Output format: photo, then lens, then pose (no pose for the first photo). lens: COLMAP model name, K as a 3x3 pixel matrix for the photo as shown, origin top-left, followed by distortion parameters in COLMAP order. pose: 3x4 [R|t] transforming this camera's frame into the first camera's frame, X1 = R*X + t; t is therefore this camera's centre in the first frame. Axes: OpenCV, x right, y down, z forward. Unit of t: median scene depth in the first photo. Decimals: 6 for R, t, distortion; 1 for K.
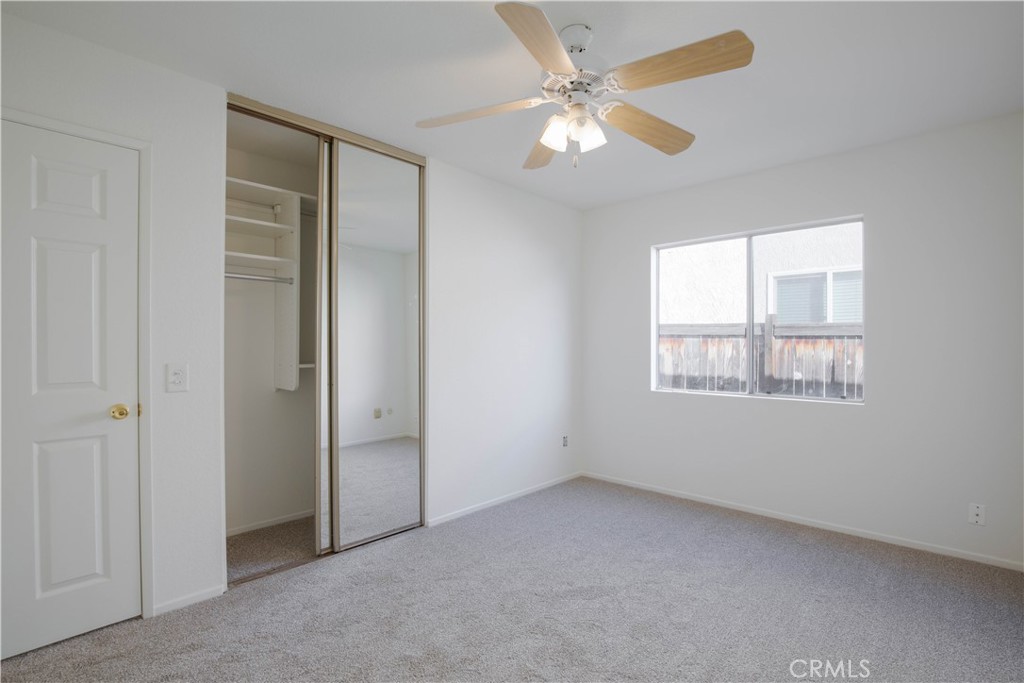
lens RADIAL K [[477.7, 0, 518.3], [0, 477.7, 342.1], [0, 0, 1]] dist [-0.026474, 0.001900]
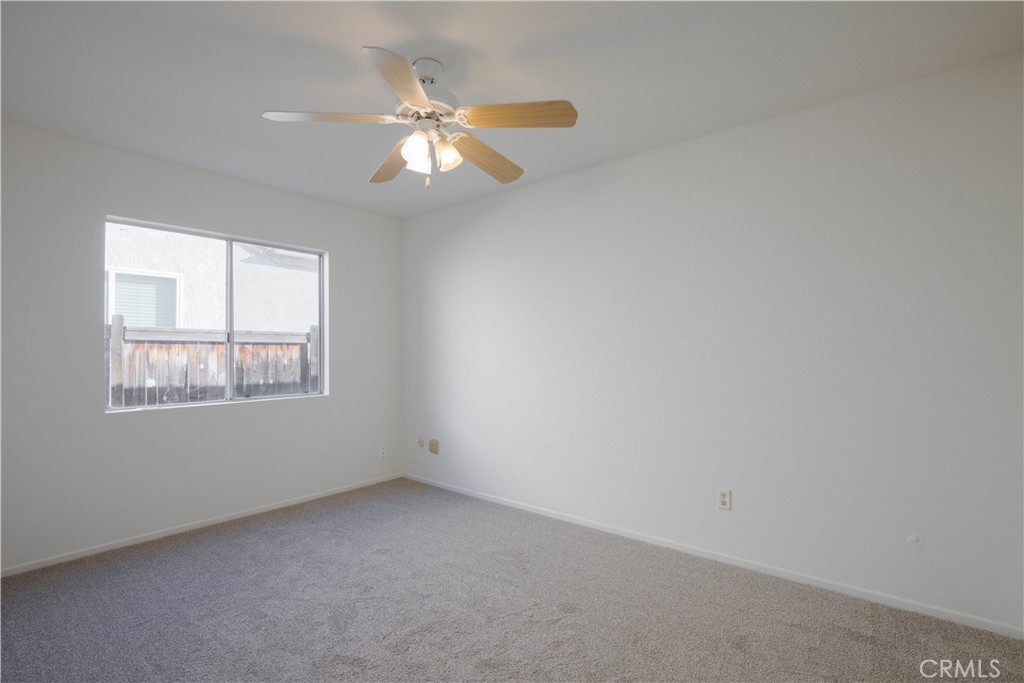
lens RADIAL K [[477.7, 0, 509.0], [0, 477.7, 347.7], [0, 0, 1]] dist [-0.026474, 0.001900]
pose [[-0.058796, 0.002138, 0.998268, -0.392228], [-0.005700, 0.999981, -0.002478, -0.000638], [-0.998254, -0.005836, -0.058783, 0.353370]]
